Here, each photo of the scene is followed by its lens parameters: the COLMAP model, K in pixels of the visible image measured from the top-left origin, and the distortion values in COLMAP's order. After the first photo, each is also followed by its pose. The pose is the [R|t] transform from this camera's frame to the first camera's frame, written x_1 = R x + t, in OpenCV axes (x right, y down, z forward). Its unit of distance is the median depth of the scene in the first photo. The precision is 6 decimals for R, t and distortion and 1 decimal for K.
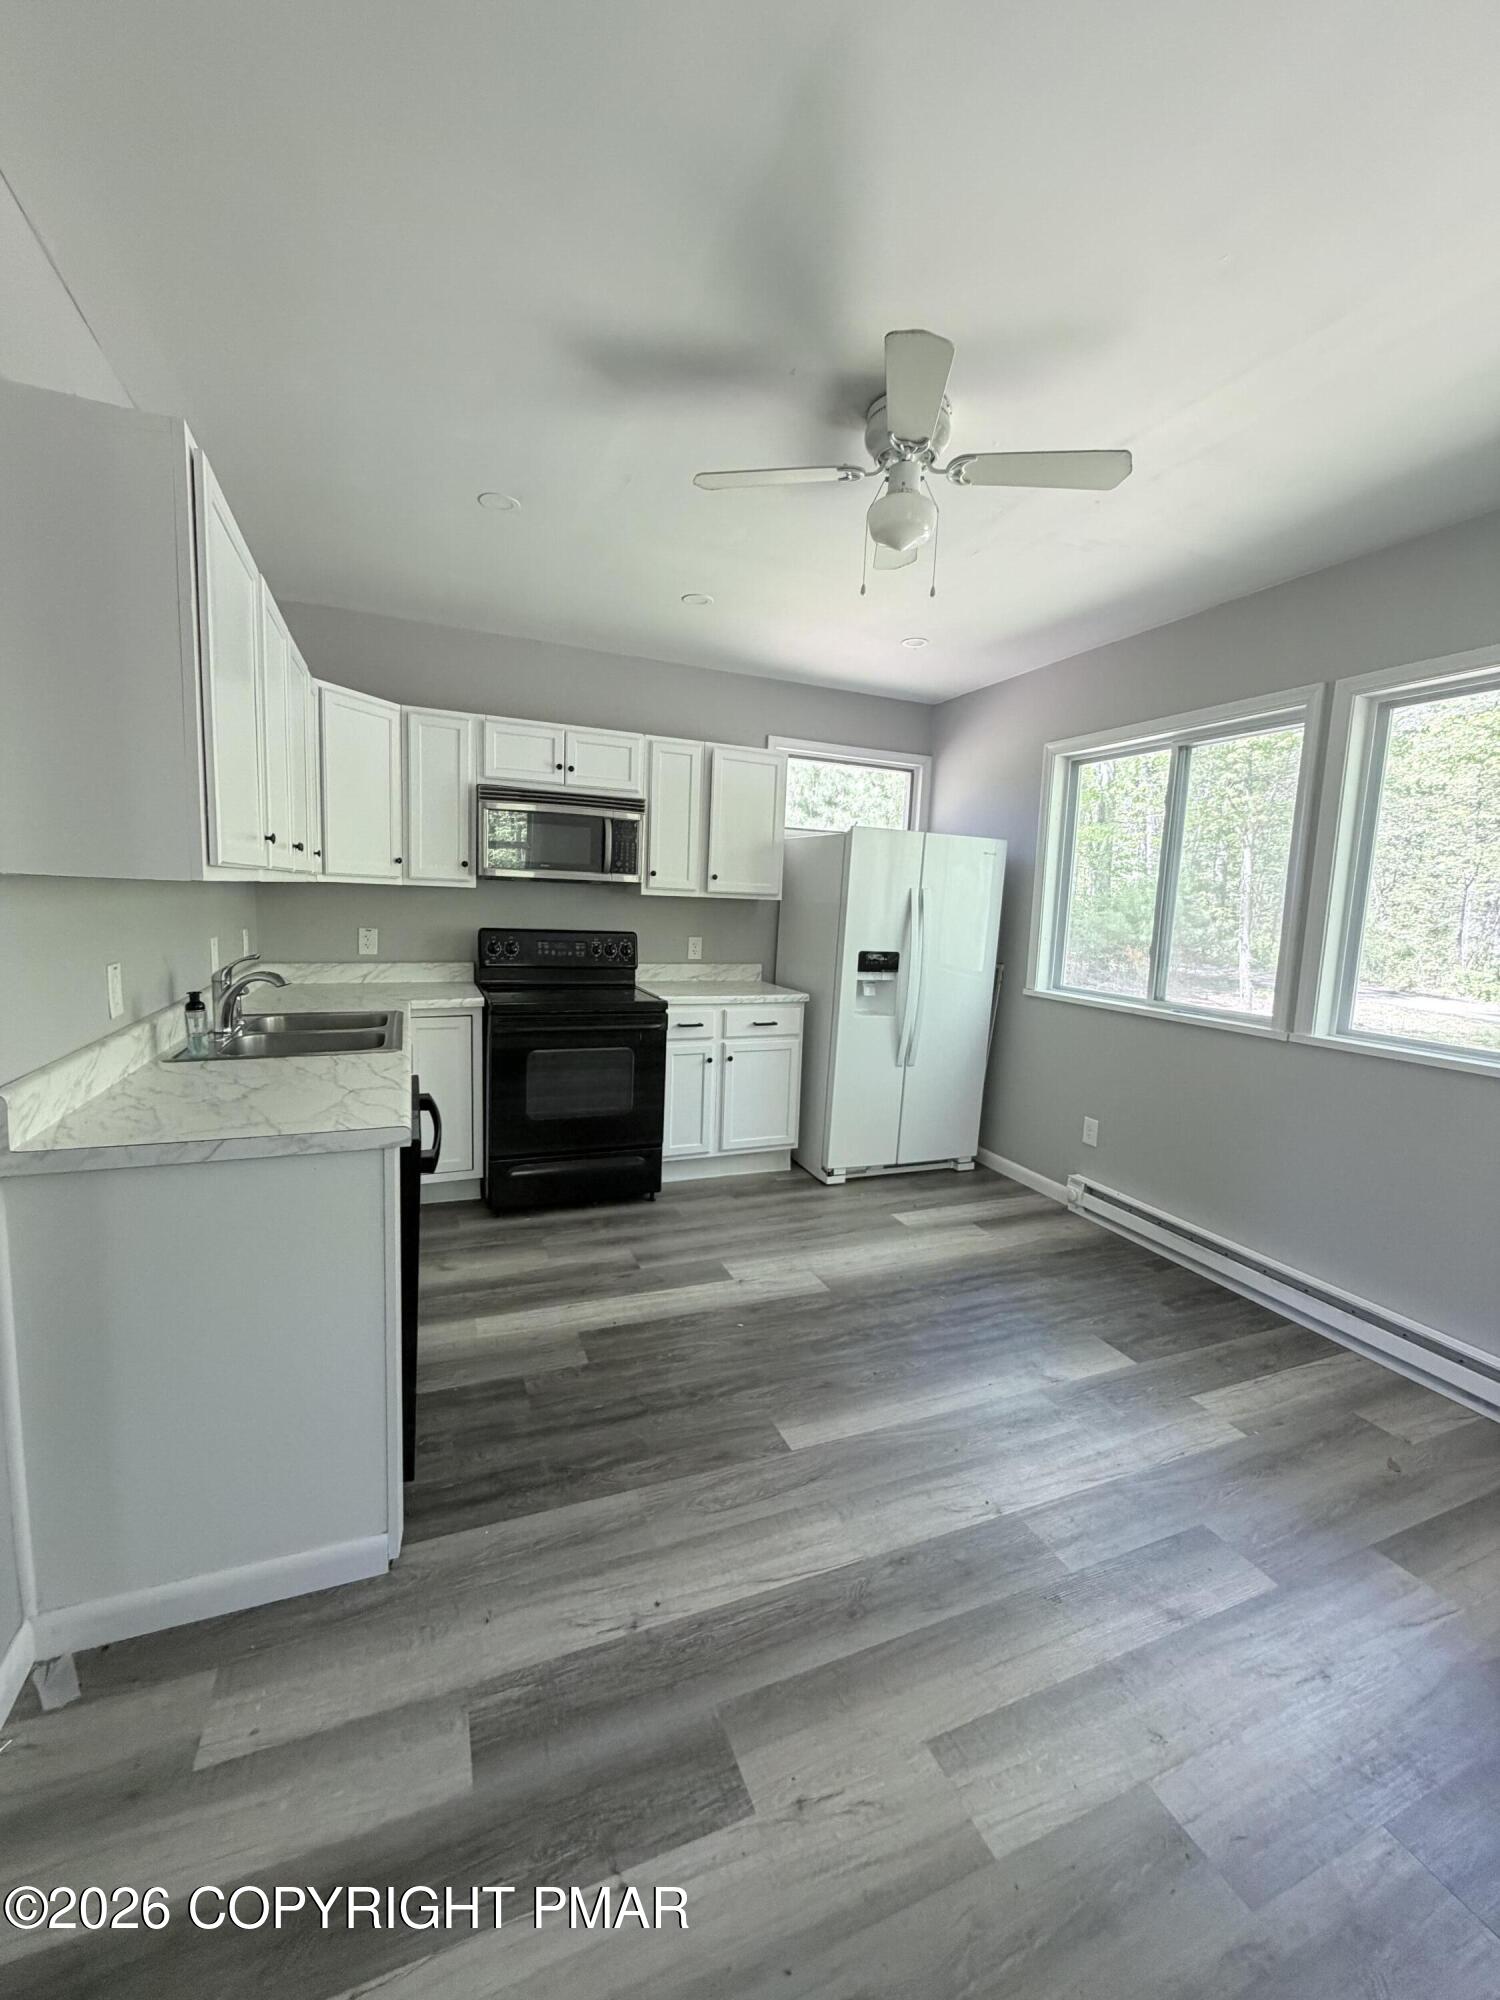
lens RADIAL K [[798.9, 0, 749.4], [0, 798.9, 1000.1], [0, 0, 1]] dist [0.000745, 0.000427]
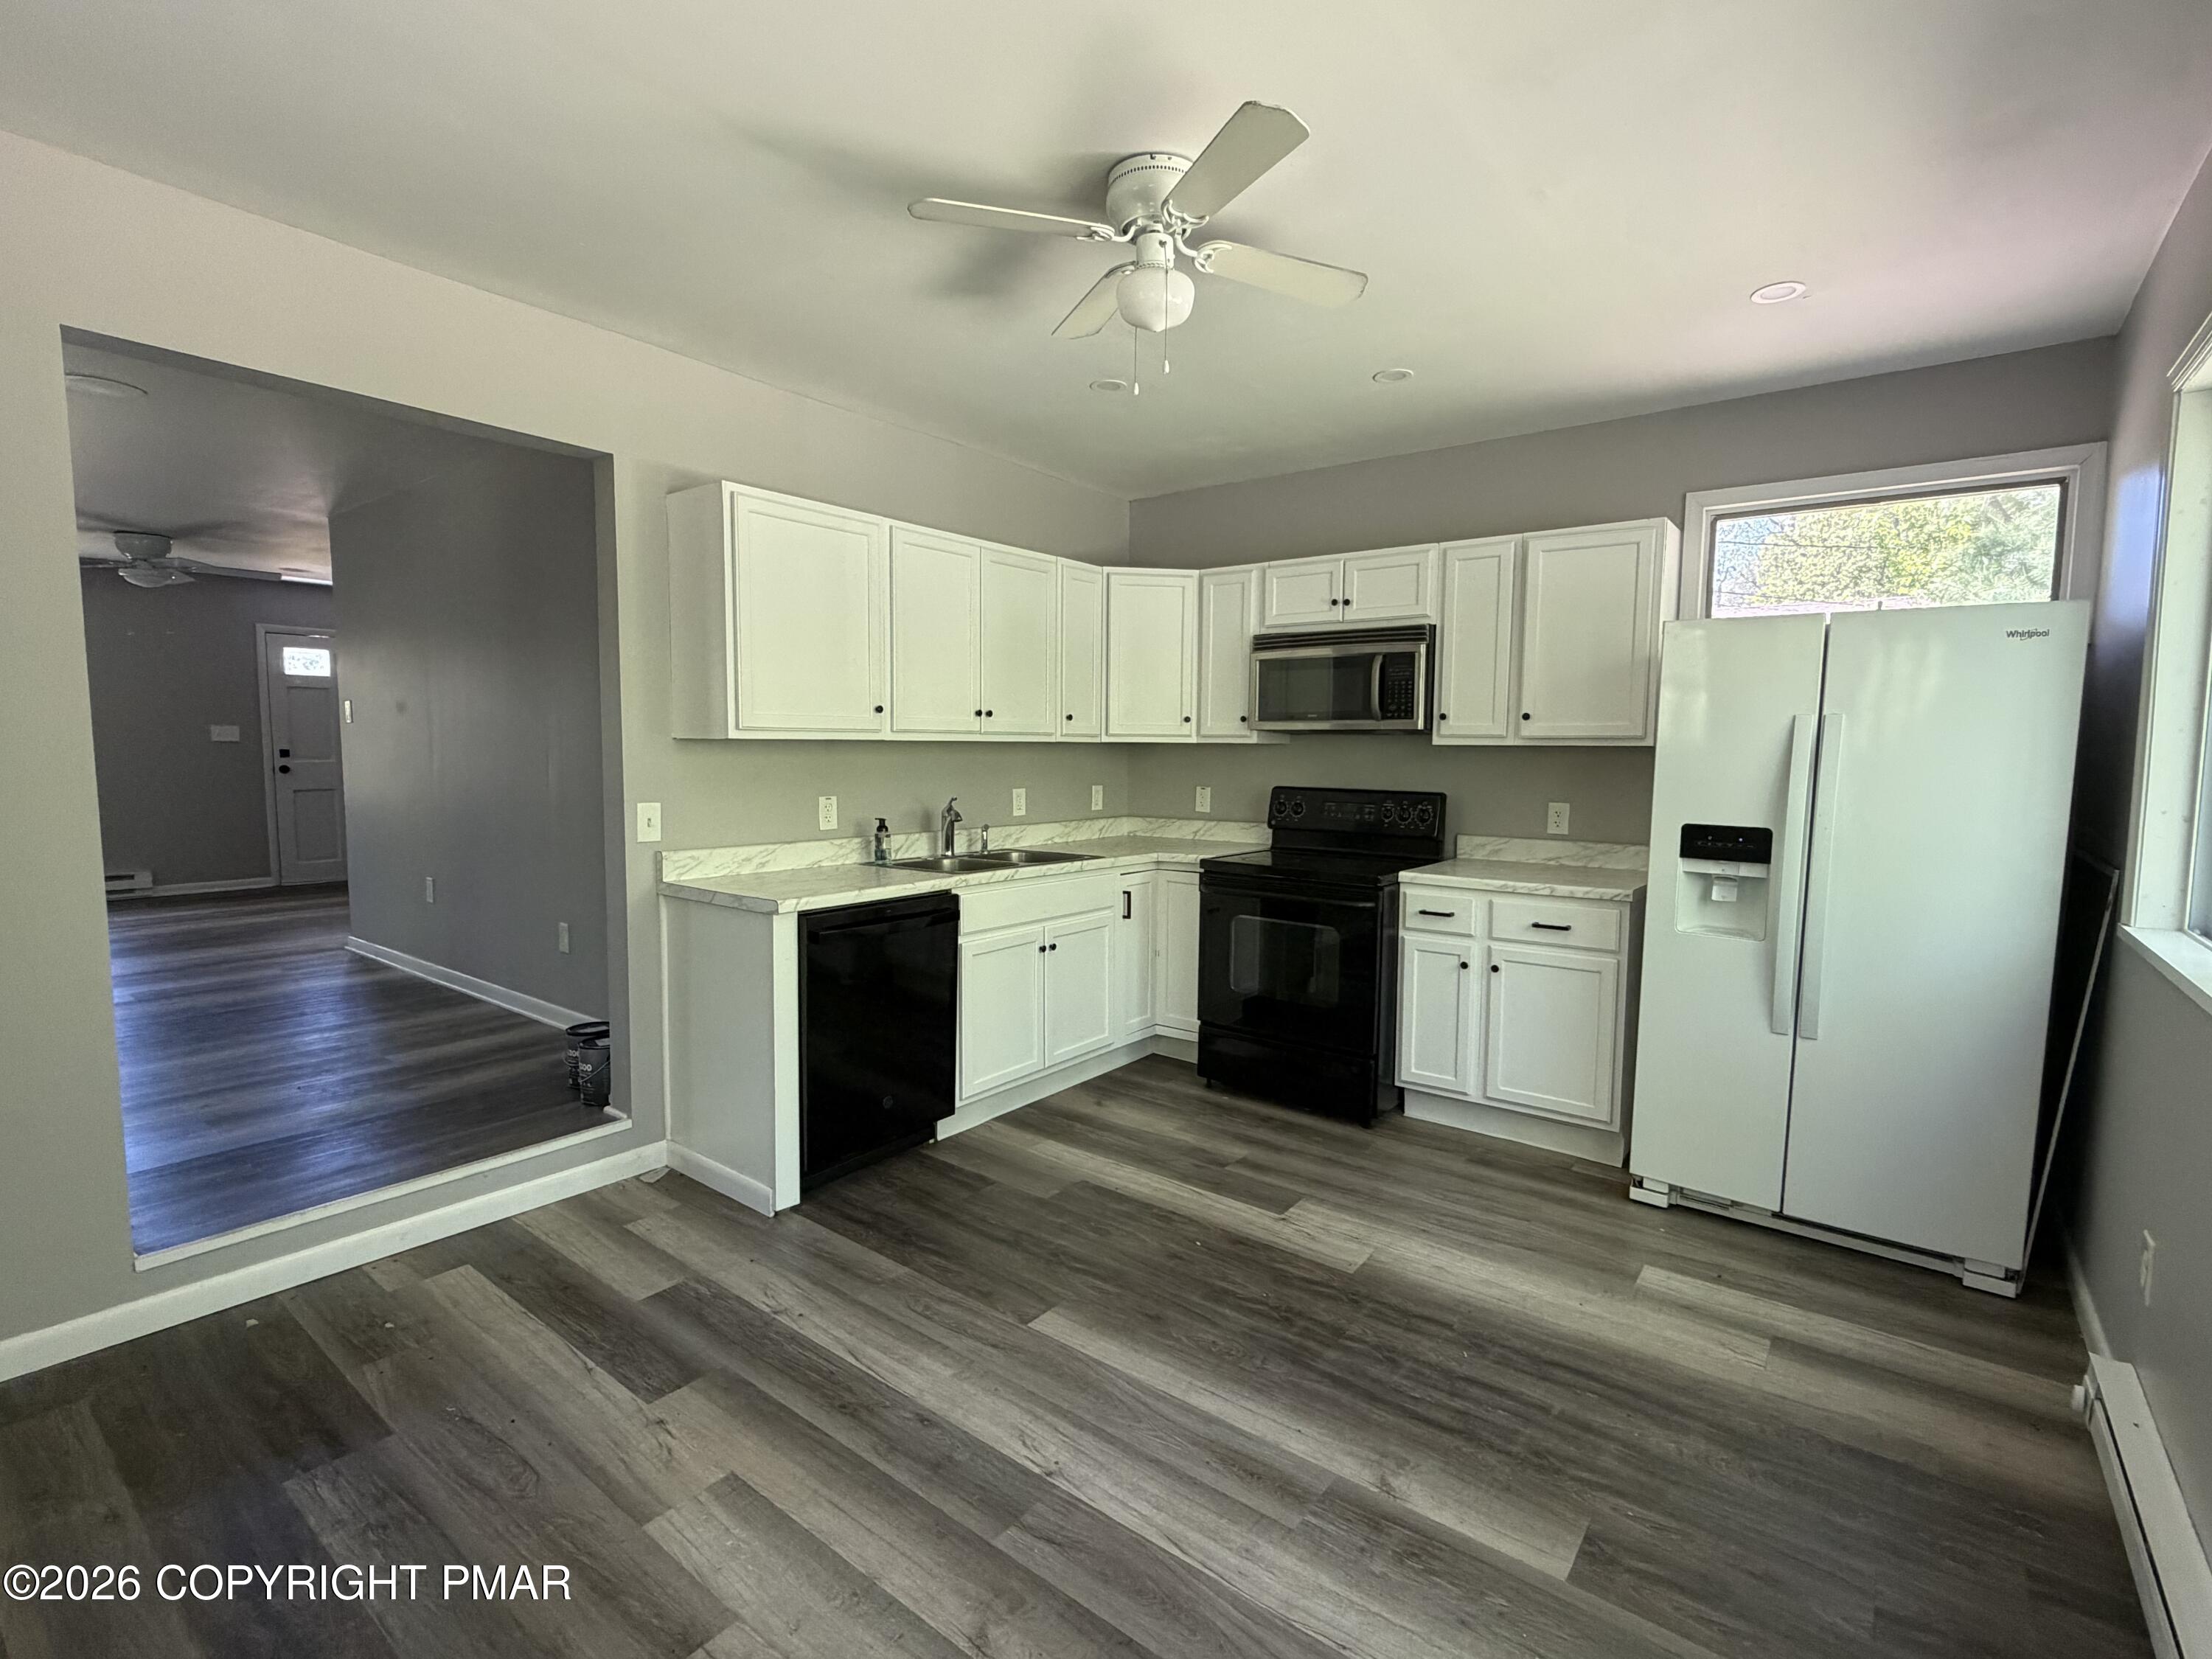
lens RADIAL K [[1039.4, 0, 1103.5], [0, 1039.4, 837.4], [0, 0, 1]] dist [0.000924, -0.000428]
pose [[0.488699, 0.041120, -0.871483, 0.665043], [-0.099779, 0.994969, -0.009006, 0.000088], [0.866728, 0.091357, 0.490343, 0.253816]]
